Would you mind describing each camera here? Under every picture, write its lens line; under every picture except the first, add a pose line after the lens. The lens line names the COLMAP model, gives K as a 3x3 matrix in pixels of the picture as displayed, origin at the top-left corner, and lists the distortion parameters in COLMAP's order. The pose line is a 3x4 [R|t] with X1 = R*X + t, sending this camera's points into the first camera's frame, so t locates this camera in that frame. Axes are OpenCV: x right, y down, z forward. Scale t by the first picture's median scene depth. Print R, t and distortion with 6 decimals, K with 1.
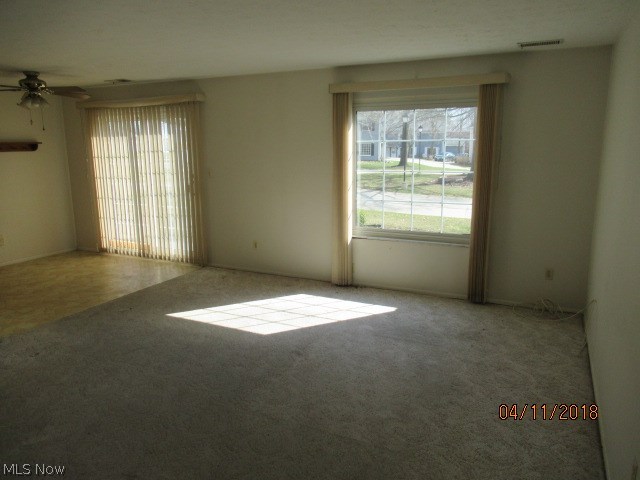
lens RADIAL K [[483.0, 0, 320.0], [0, 483.0, 240.0], [0, 0, 1]] dist [0.005129, 0.001874]
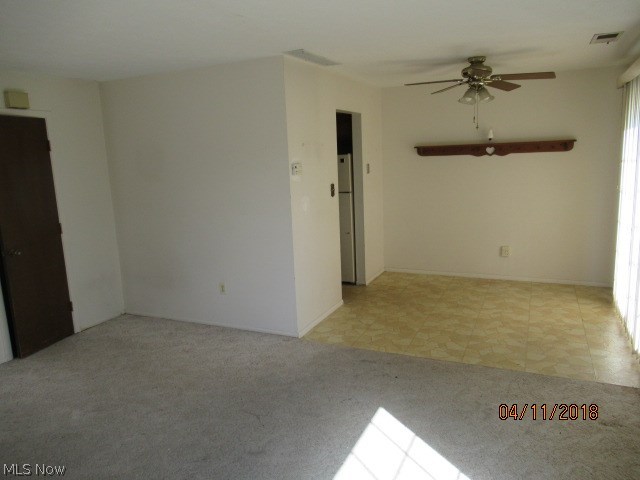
lens RADIAL K [[483.0, 0, 320.0], [0, 483.0, 240.0], [0, 0, 1]] dist [0.005129, 0.001874]
pose [[0.018903, 0.185454, -0.982471, 0.255712], [-0.158989, 0.970701, 0.180173, -0.154956], [0.987099, 0.152797, 0.047834, 0.752640]]
